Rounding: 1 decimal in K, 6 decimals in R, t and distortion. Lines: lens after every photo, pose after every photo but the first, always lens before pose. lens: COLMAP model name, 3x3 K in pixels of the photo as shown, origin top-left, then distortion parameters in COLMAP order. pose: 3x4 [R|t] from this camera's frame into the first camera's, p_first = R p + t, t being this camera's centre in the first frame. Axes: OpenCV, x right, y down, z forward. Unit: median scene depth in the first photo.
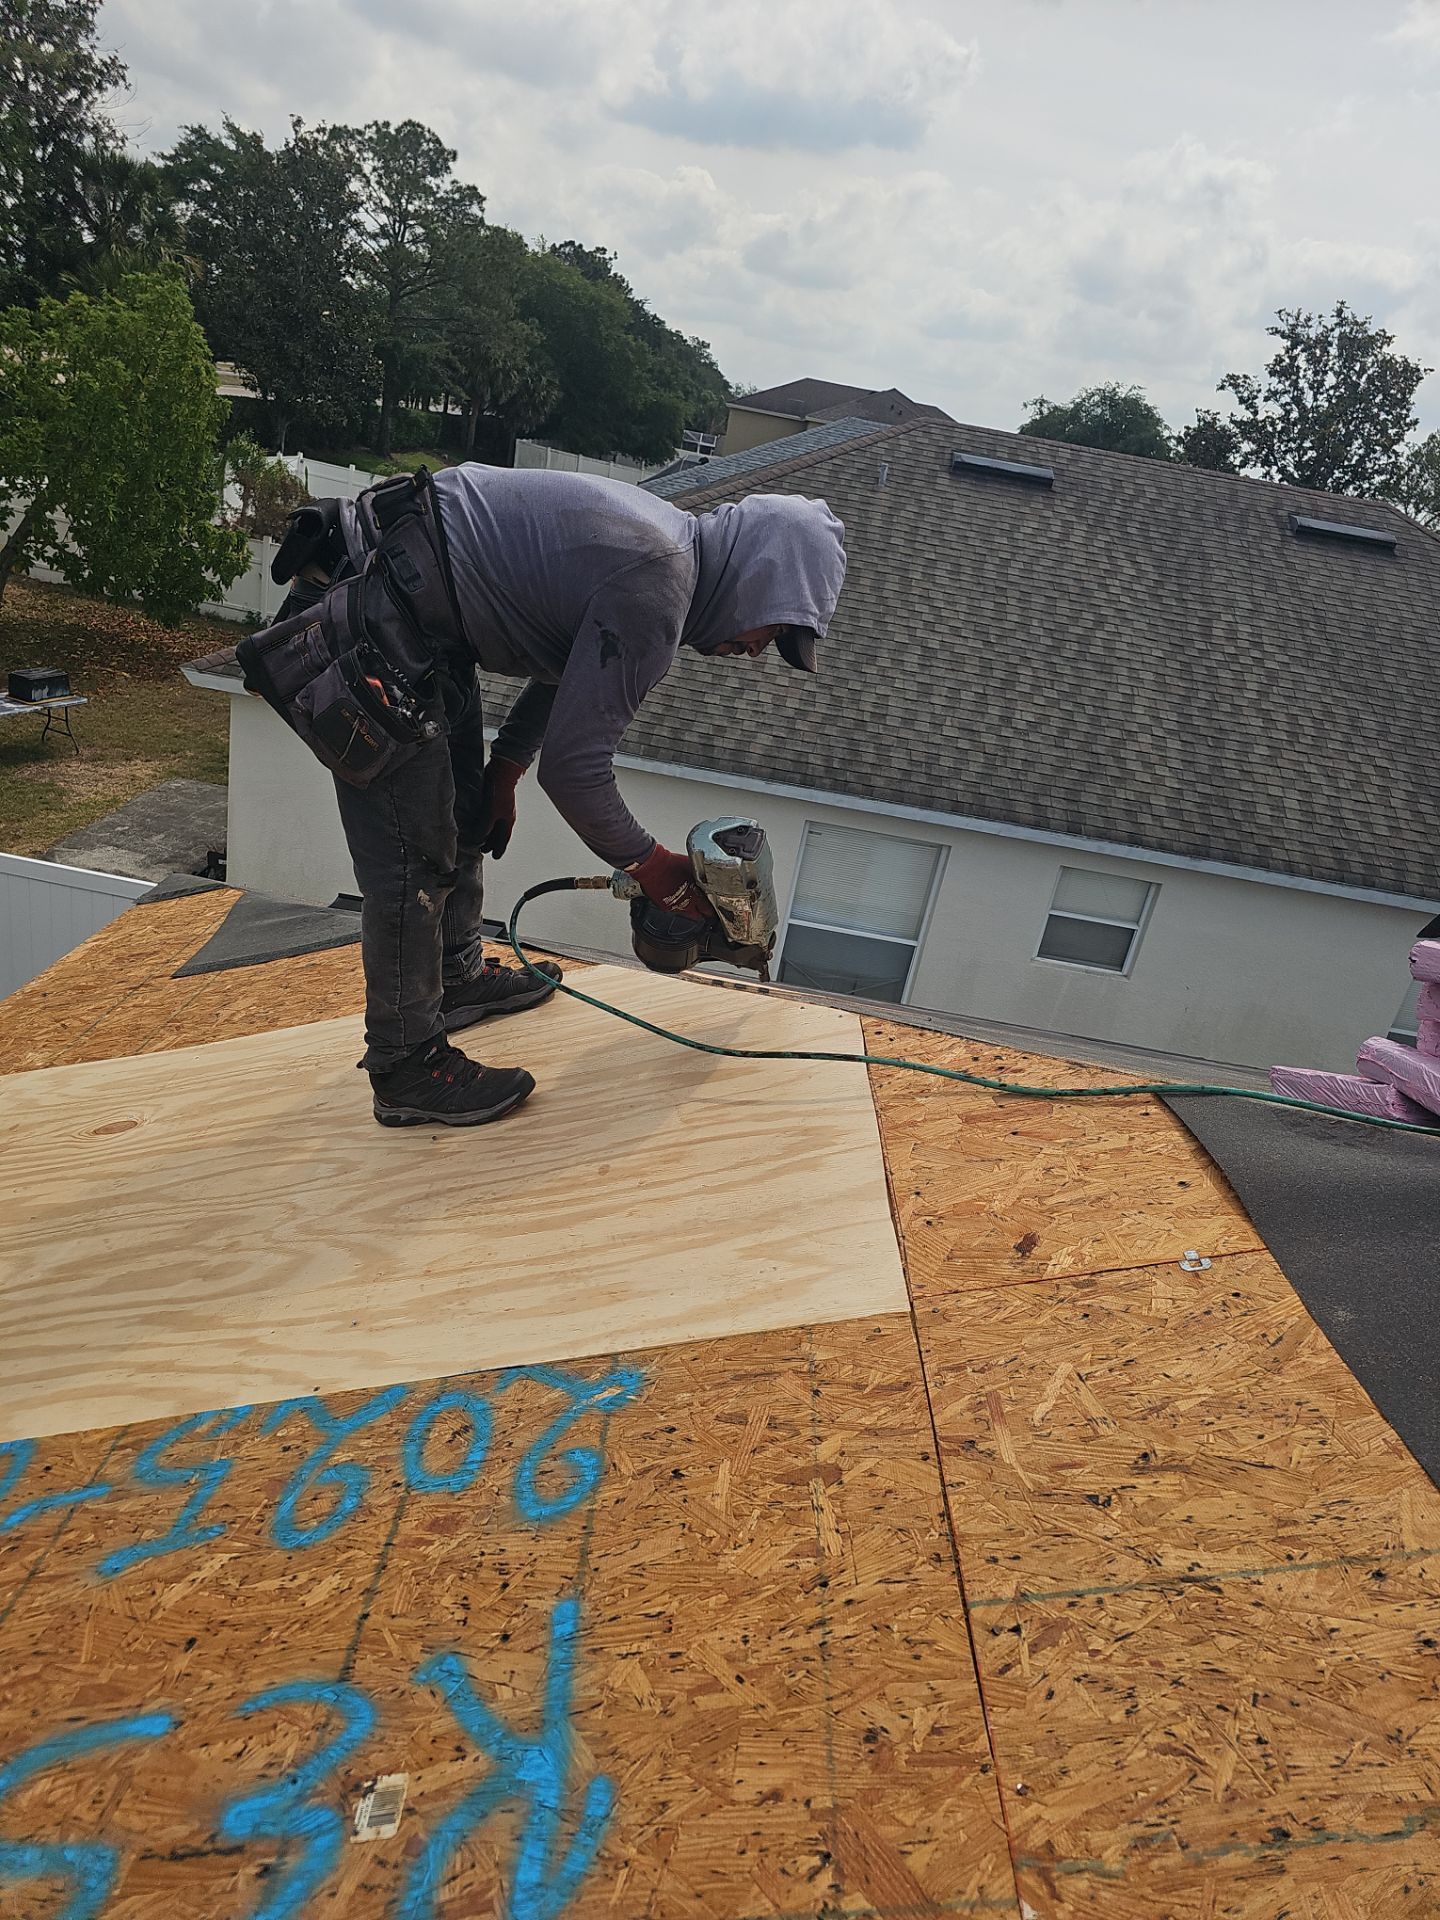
lens RADIAL K [[1285.7, 0, 711.7], [0, 1285.7, 956.4], [0, 0, 1]] dist [0.044217, -0.033856]
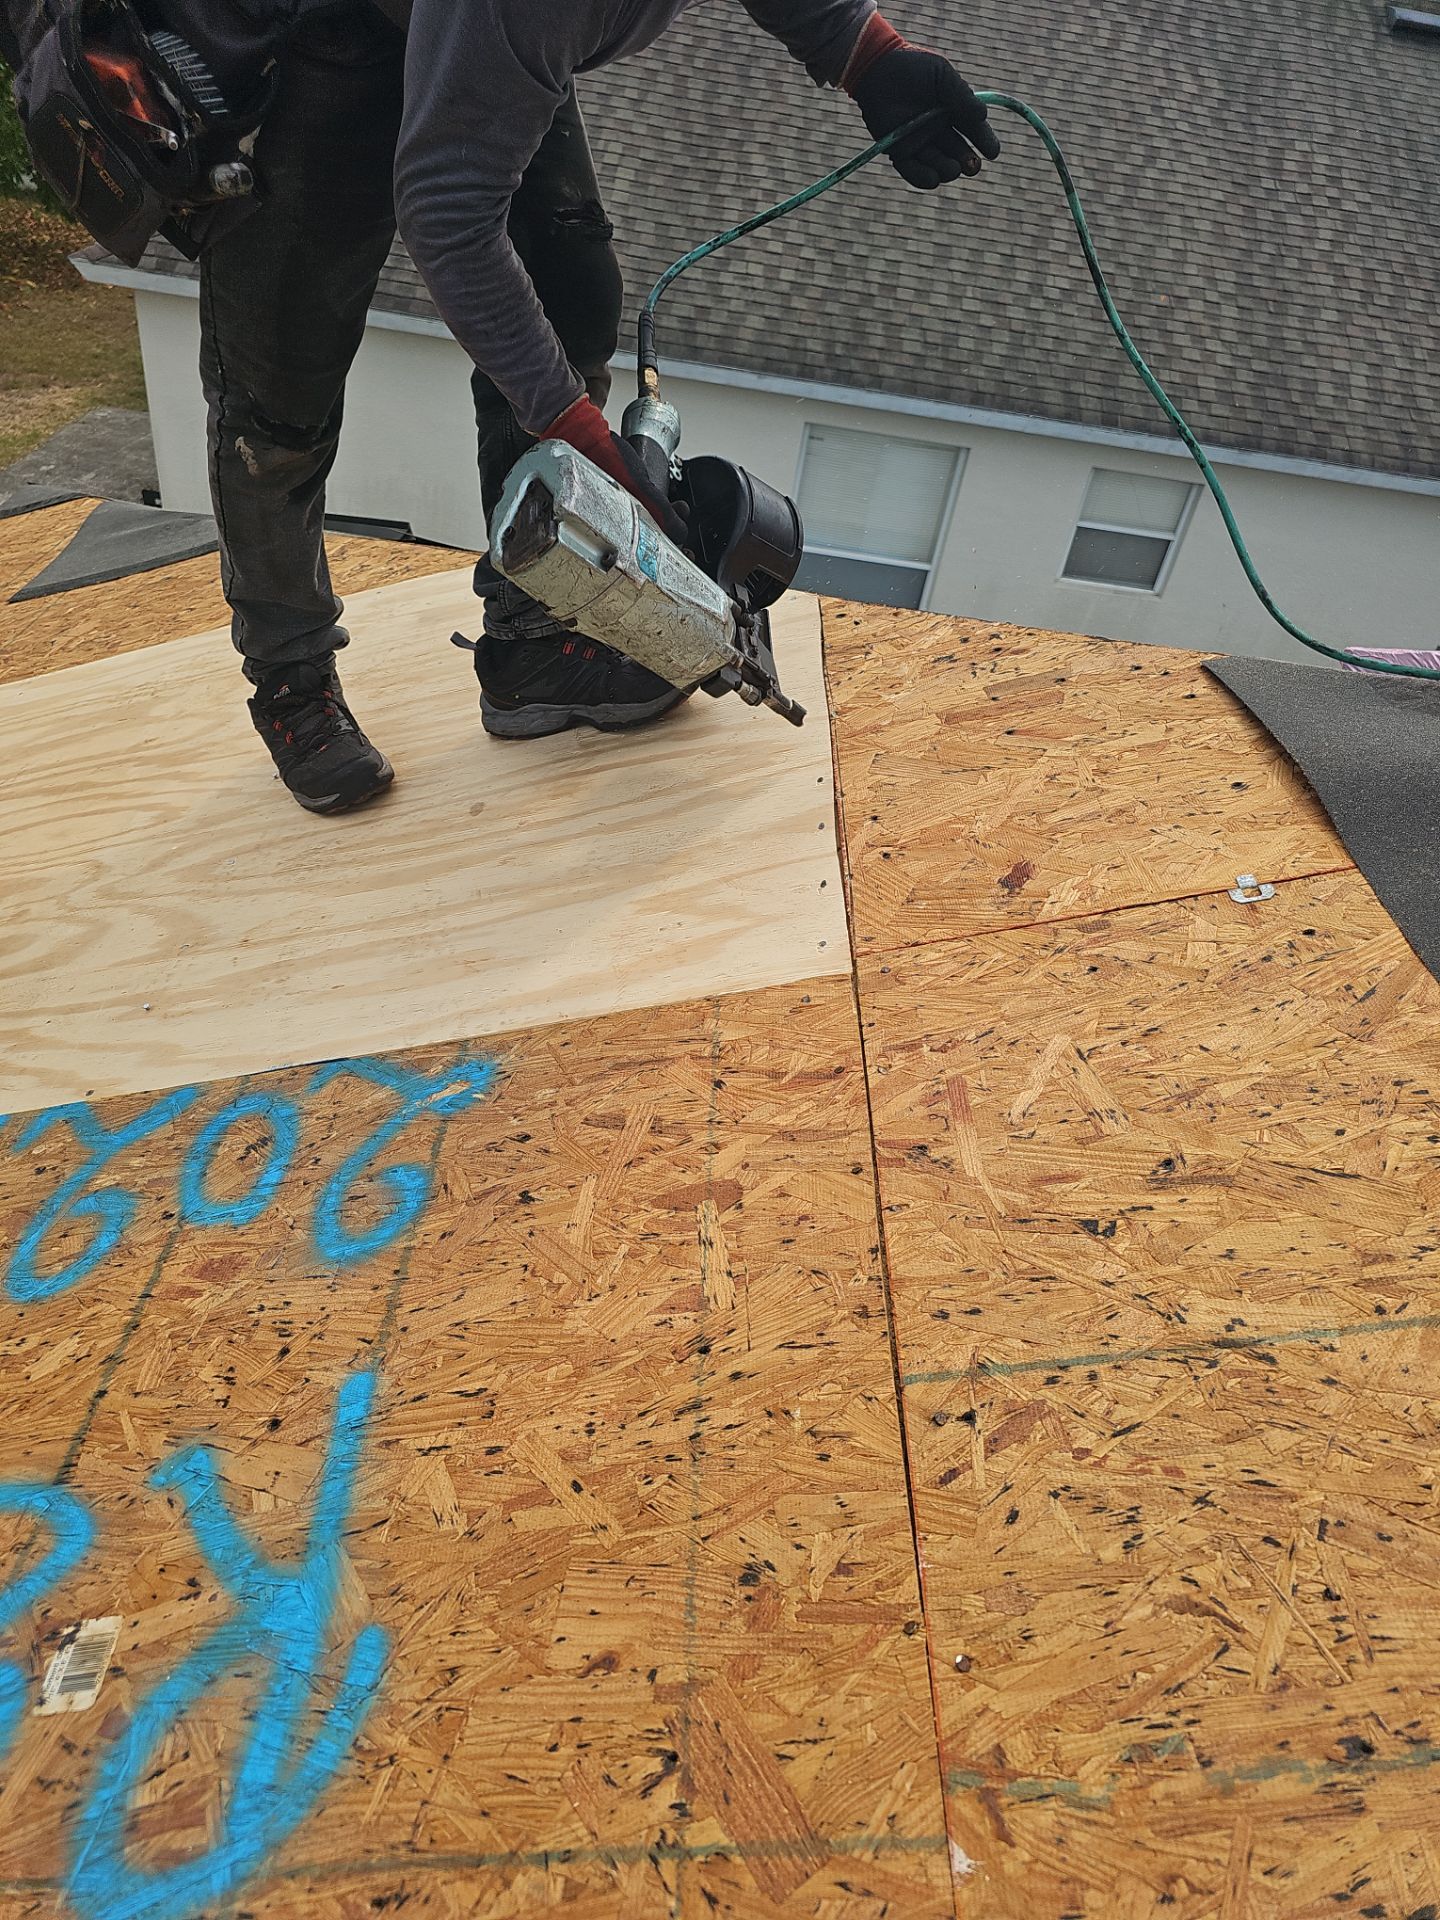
lens RADIAL K [[1285.7, 0, 716.6], [0, 1285.7, 994.1], [0, 0, 1]] dist [0.044217, -0.033856]
pose [[0.999304, -0.035055, -0.012783, 0.076861], [0.037254, 0.956616, 0.288959, 0.065646], [0.002099, -0.289234, 0.957256, 0.267147]]
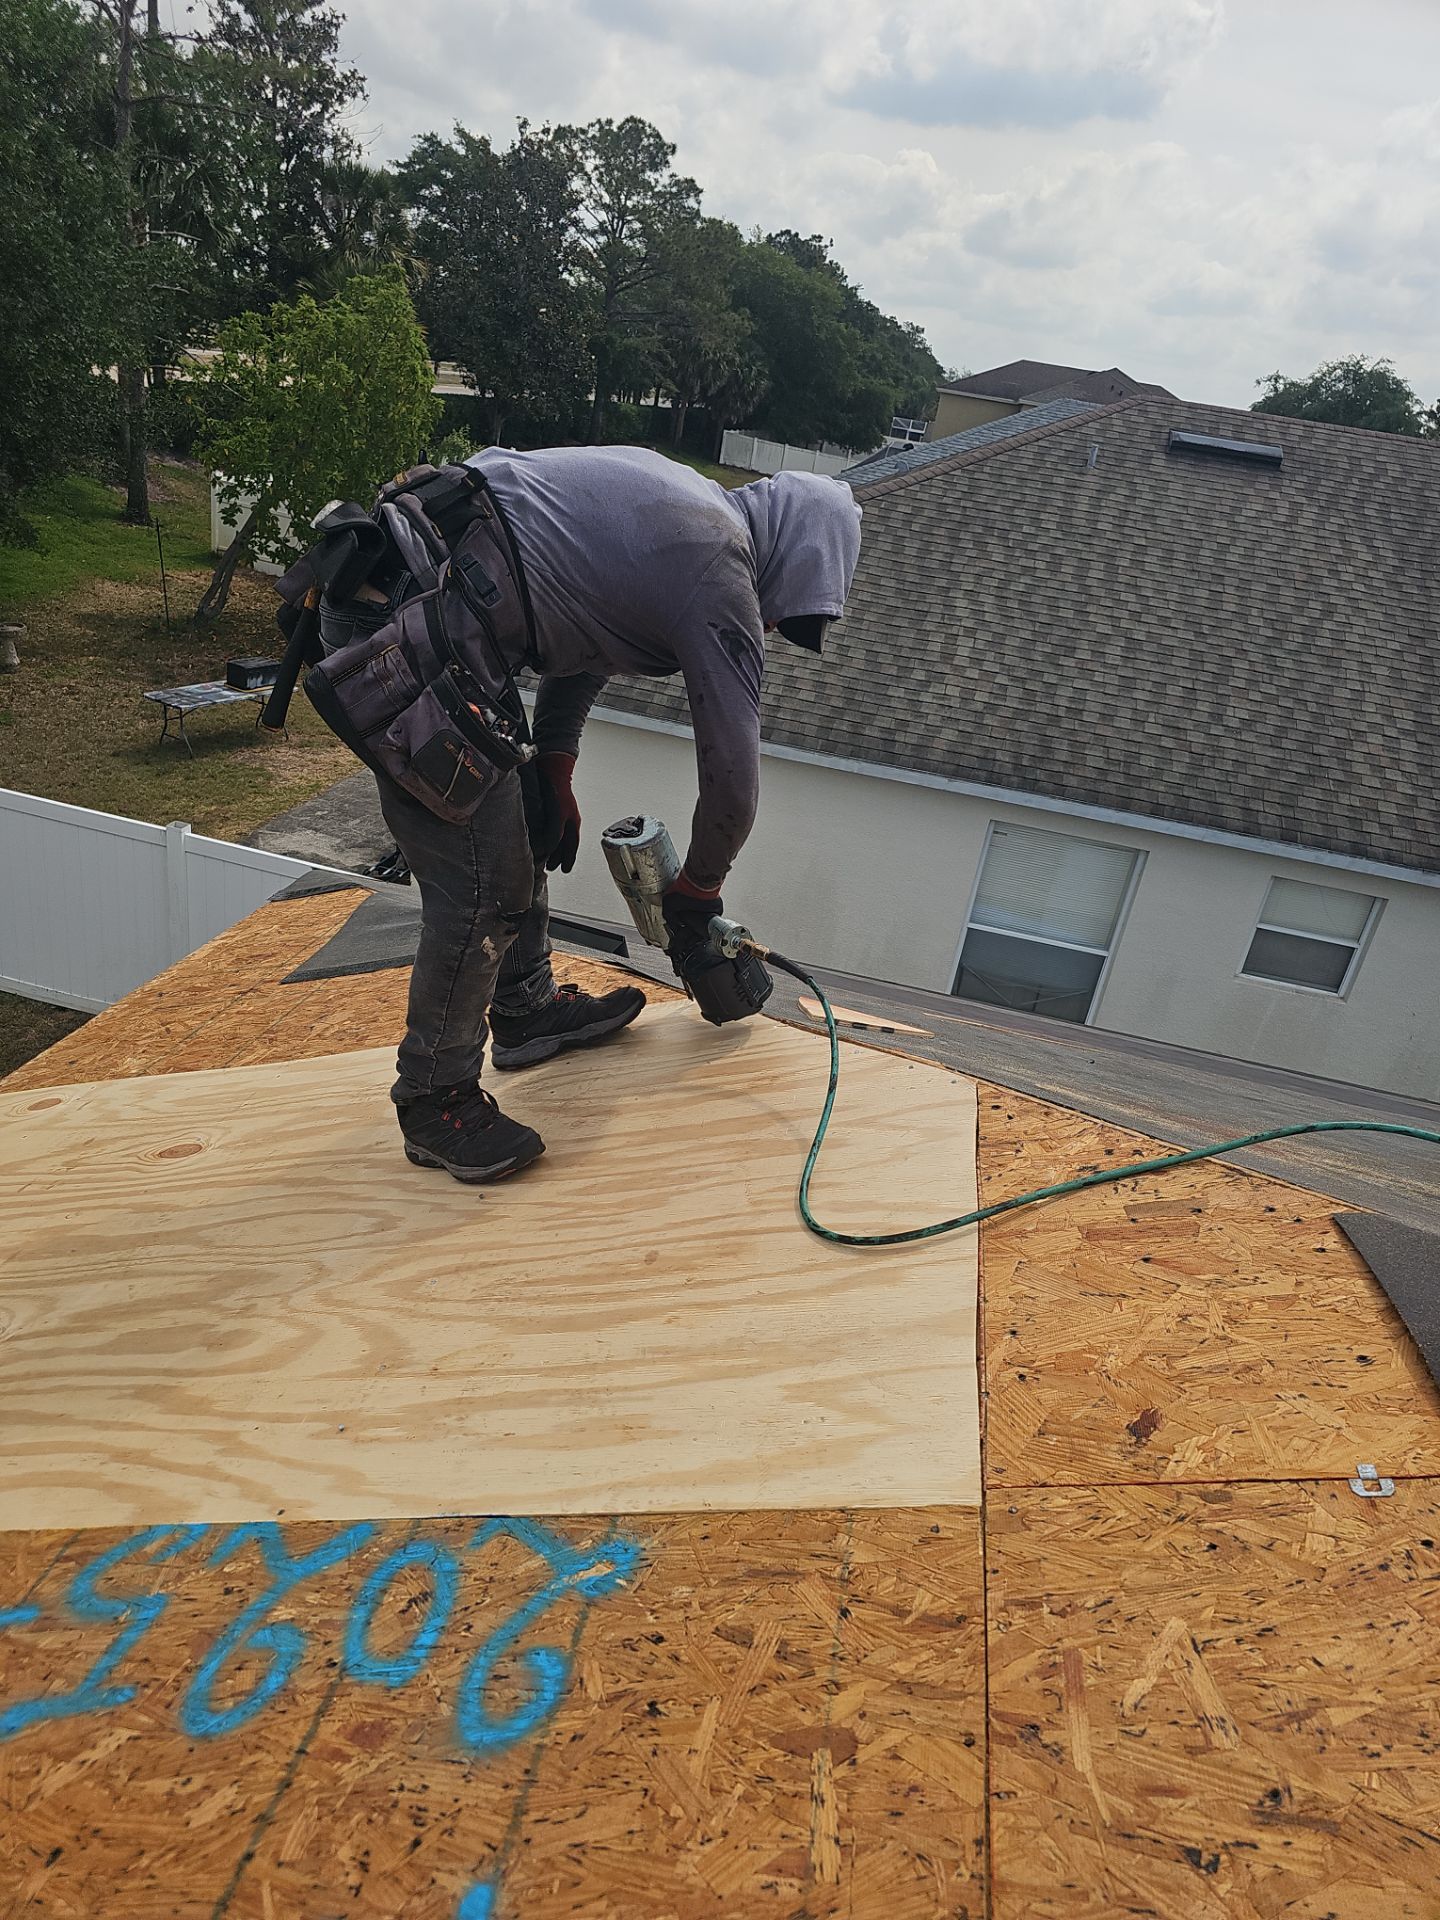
lens RADIAL K [[1285.7, 0, 712.0], [0, 1285.7, 953.4], [0, 0, 1]] dist [0.044217, -0.033856]
pose [[0.988669, 0.038976, -0.144966, 0.084266], [-0.038242, 0.999238, 0.007846, -0.051926], [0.145162, -0.002214, 0.989405, 0.182691]]
